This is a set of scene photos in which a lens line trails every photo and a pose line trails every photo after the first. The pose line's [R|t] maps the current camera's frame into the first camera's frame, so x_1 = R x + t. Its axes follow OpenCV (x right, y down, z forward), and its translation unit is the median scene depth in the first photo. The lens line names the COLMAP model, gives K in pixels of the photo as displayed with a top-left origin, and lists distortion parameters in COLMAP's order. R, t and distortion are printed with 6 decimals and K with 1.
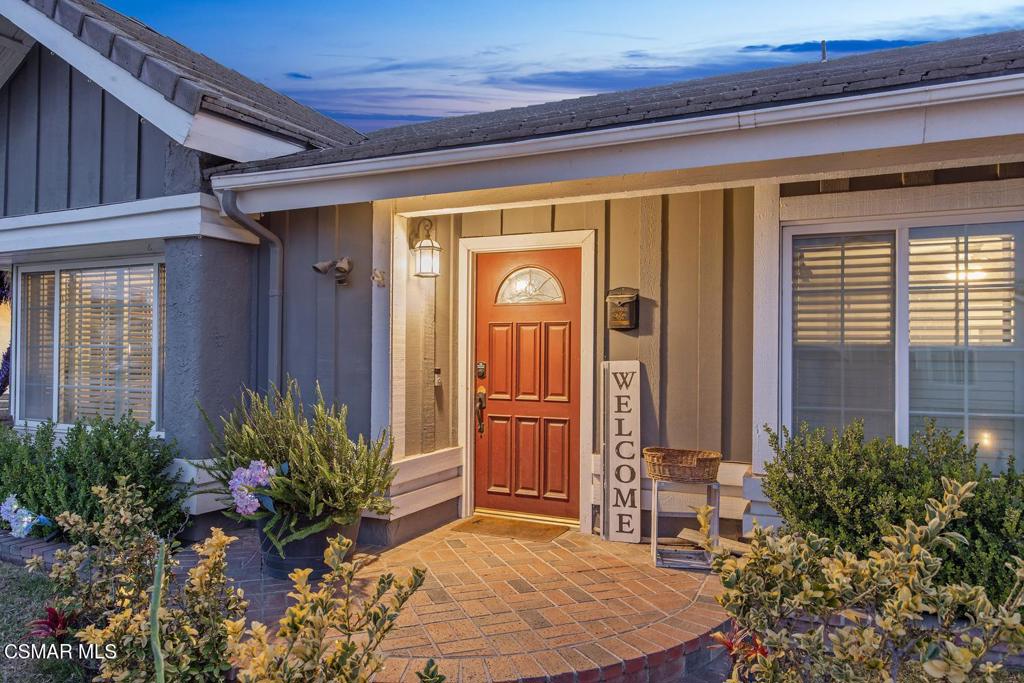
lens RADIAL K [[683.7, 0, 514.3], [0, 683.7, 345.7], [0, 0, 1]] dist [0.014071, -0.008986]
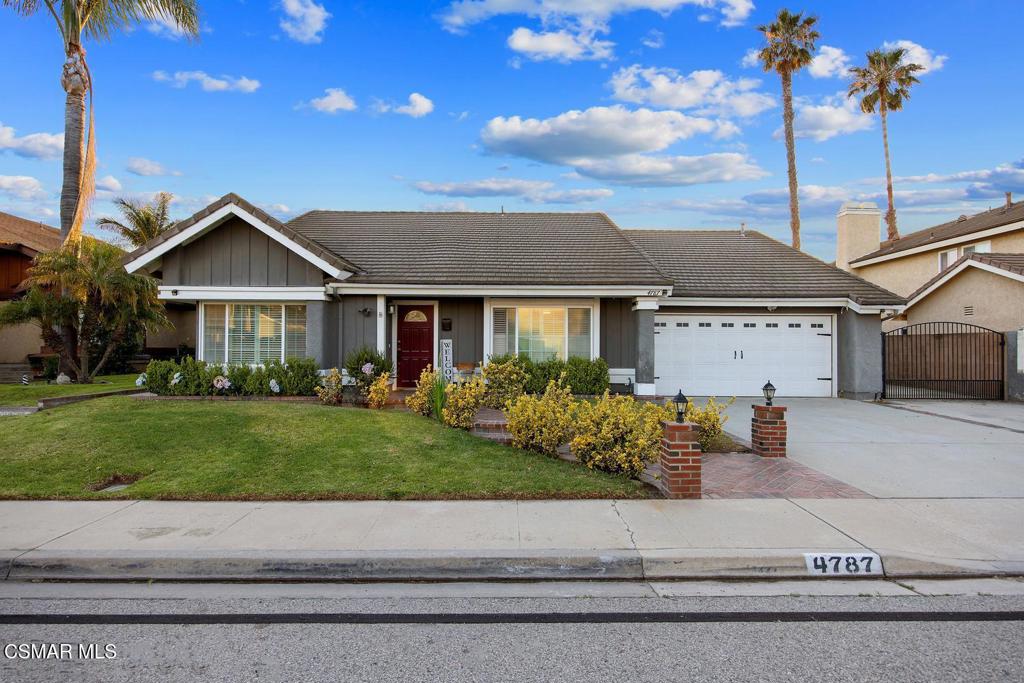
lens RADIAL K [[572.2, 0, 515.4], [0, 572.2, 341.1], [0, 0, 1]] dist [0.003027, 0.000247]
pose [[0.905970, 0.002921, 0.423332, -0.784435], [-0.004878, 0.999982, 0.003539, 0.018589], [-0.423314, -0.005271, 0.905967, -1.838225]]
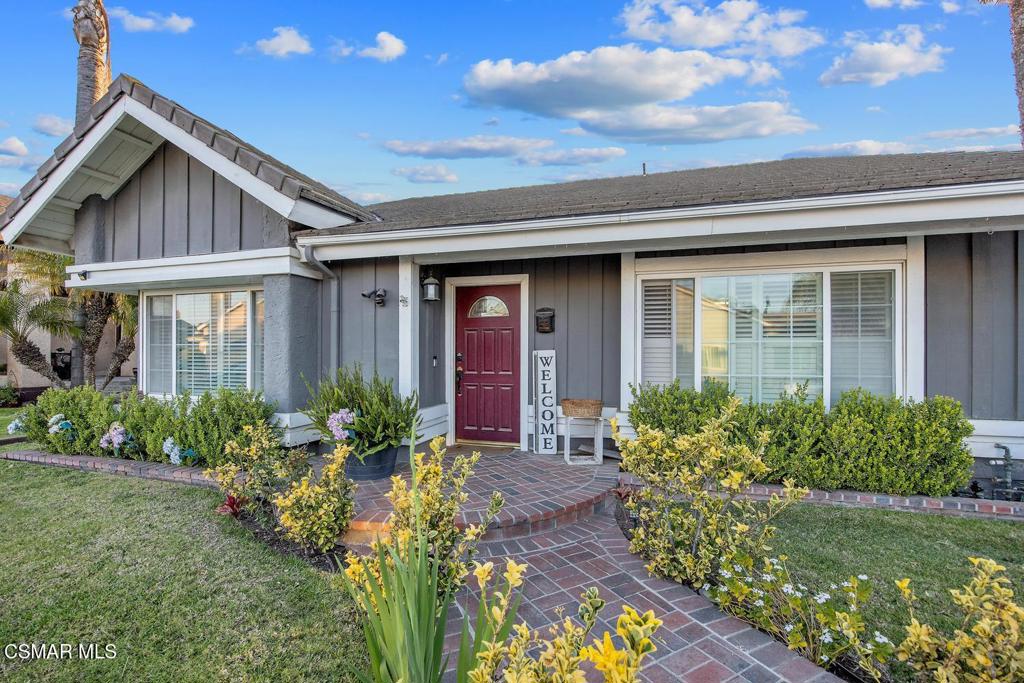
lens RADIAL K [[449.7, 0, 507.5], [0, 449.7, 352.6], [0, 0, 1]] dist [-0.008200, -0.000349]
pose [[0.989385, -0.007381, 0.145128, -0.106343], [0.005609, 0.999905, 0.012615, 0.013674], [-0.145207, -0.011668, 0.989332, -0.115963]]
